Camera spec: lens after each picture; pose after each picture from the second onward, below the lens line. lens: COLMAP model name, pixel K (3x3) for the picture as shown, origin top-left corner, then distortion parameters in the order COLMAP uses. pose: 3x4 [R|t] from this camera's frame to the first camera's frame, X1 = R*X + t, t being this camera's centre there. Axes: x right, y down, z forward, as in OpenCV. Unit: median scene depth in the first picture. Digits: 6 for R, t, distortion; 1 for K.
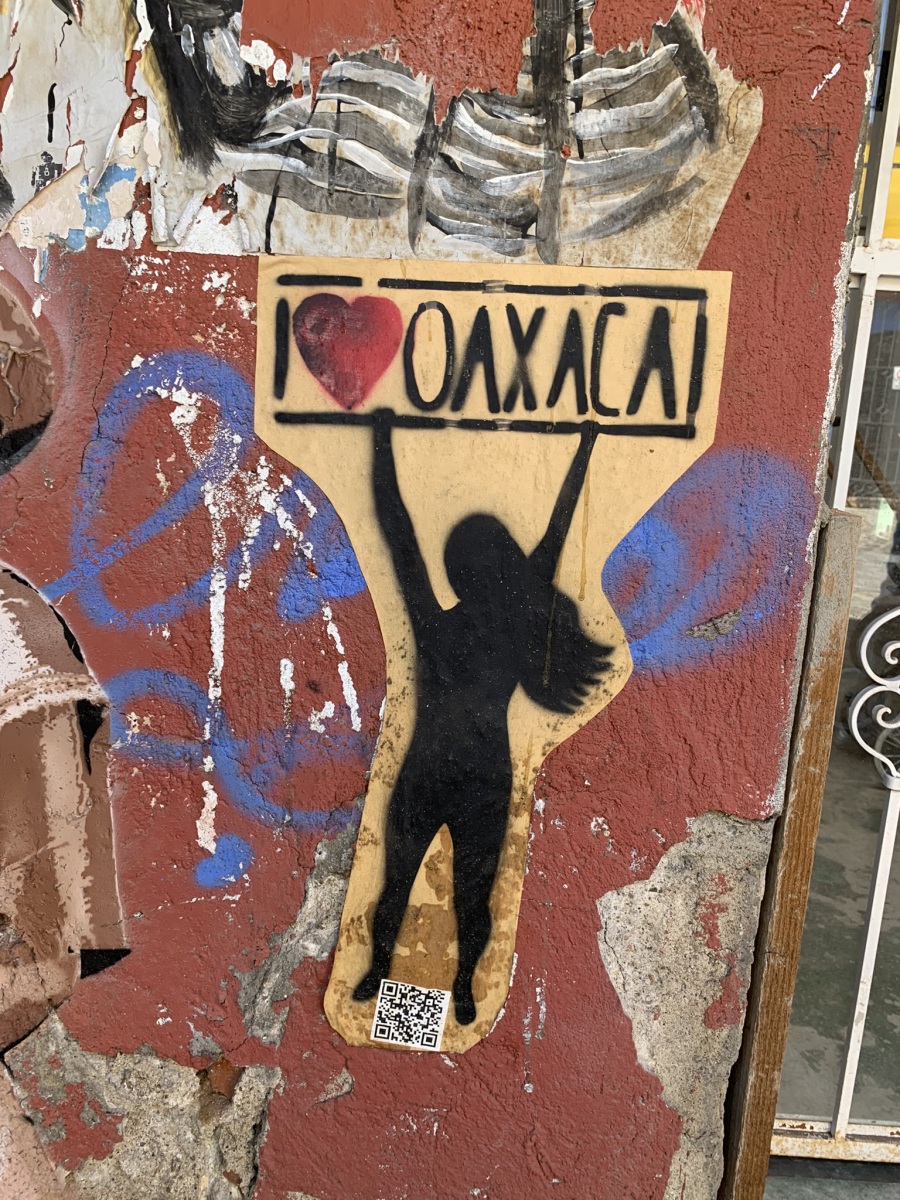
lens RADIAL K [[965.7, 0, 447.3], [0, 965.7, 598.4], [0, 0, 1]] dist [0.004927, 0.003810]
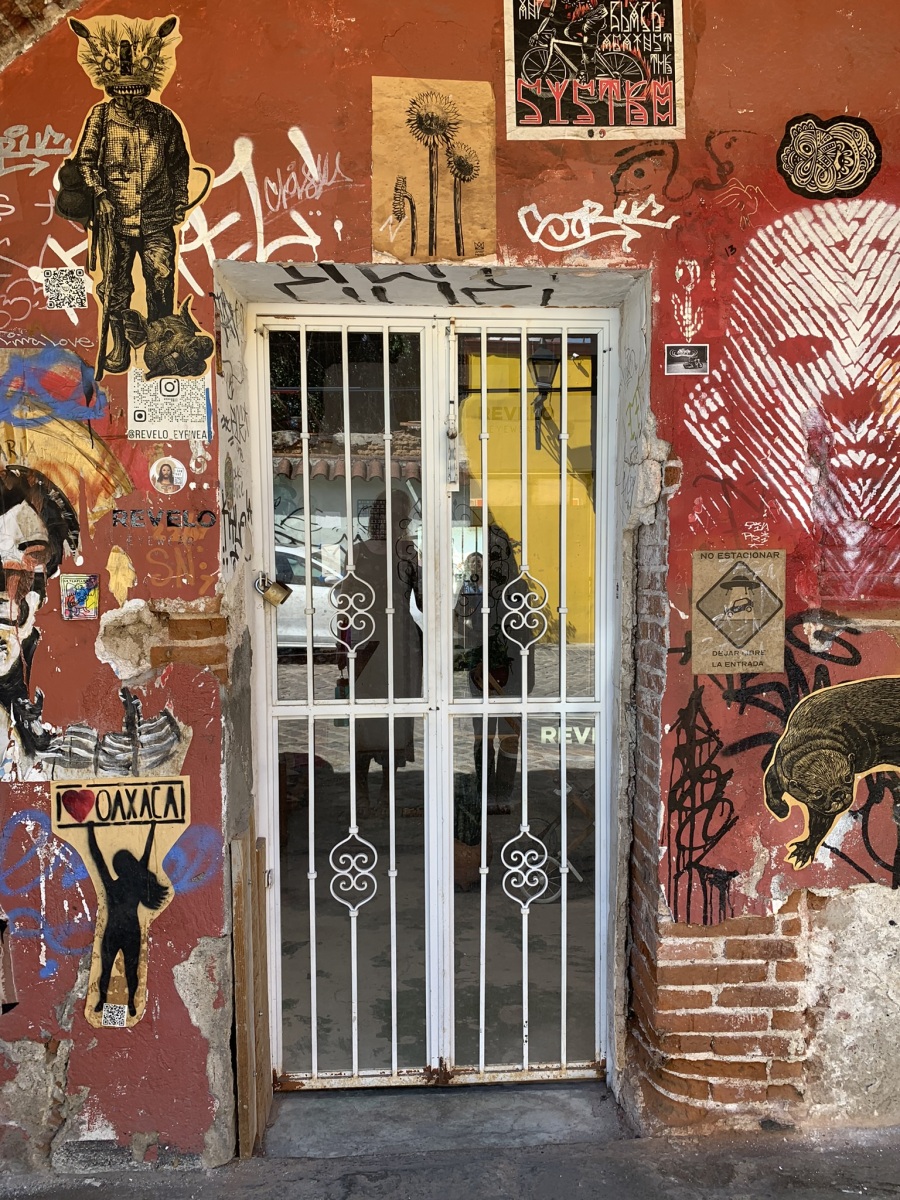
lens RADIAL K [[965.7, 0, 452.8], [0, 965.7, 601.3], [0, 0, 1]] dist [0.004927, 0.003810]
pose [[0.994485, -0.074602, 0.073710, 0.969199], [0.083135, 0.989234, -0.120436, -0.434655], [-0.063931, 0.125900, 0.989981, -2.433939]]
